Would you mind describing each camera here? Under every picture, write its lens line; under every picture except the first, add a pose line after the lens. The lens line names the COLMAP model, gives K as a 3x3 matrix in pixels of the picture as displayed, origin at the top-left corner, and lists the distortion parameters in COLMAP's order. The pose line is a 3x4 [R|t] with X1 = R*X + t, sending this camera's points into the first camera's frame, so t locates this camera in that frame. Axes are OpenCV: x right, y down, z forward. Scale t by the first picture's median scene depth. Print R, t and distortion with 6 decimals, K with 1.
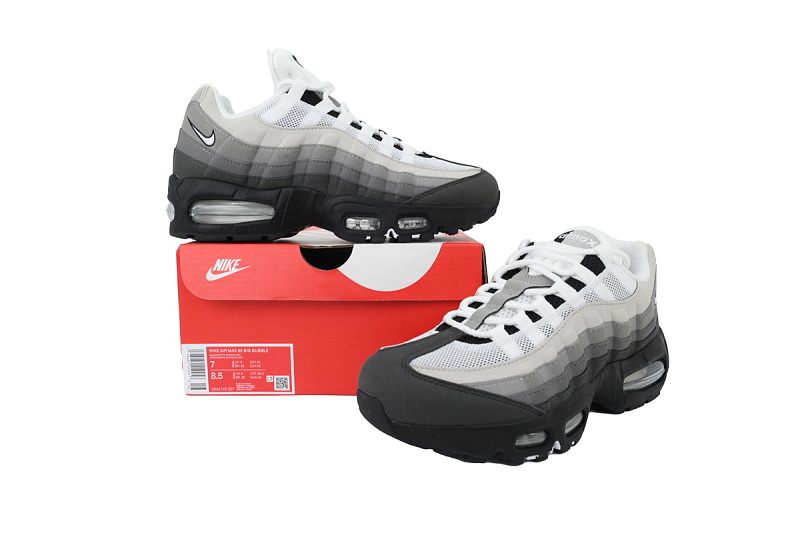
lens RADIAL K [[542.8, 0, 400.0], [0, 542.8, 266.5], [0, 0, 1]] dist [0.003247, -0.000062]
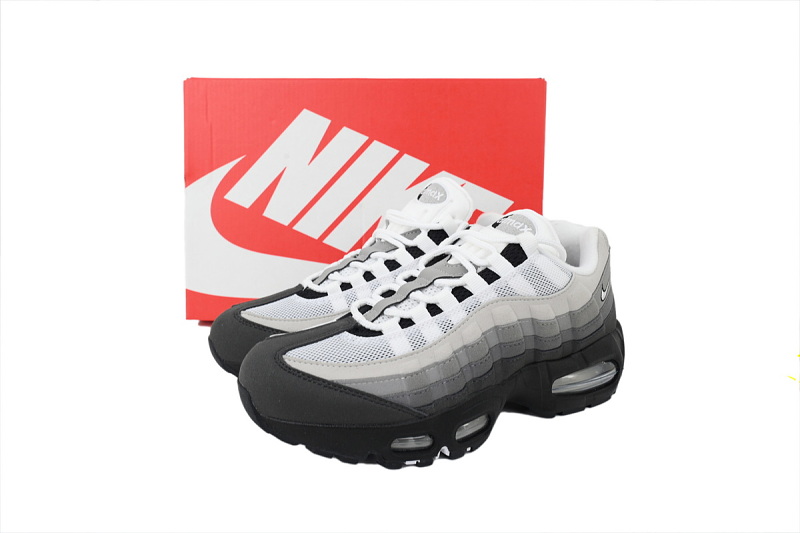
lens RADIAL K [[542.8, 0, 400.0], [0, 542.8, 266.5], [0, 0, 1]] dist [0.003247, -0.000062]
pose [[0.990668, 0.036202, -0.131405, 0.316070], [-0.028834, 0.997926, 0.057554, -0.033071], [0.133216, -0.053228, 0.989657, 0.092602]]
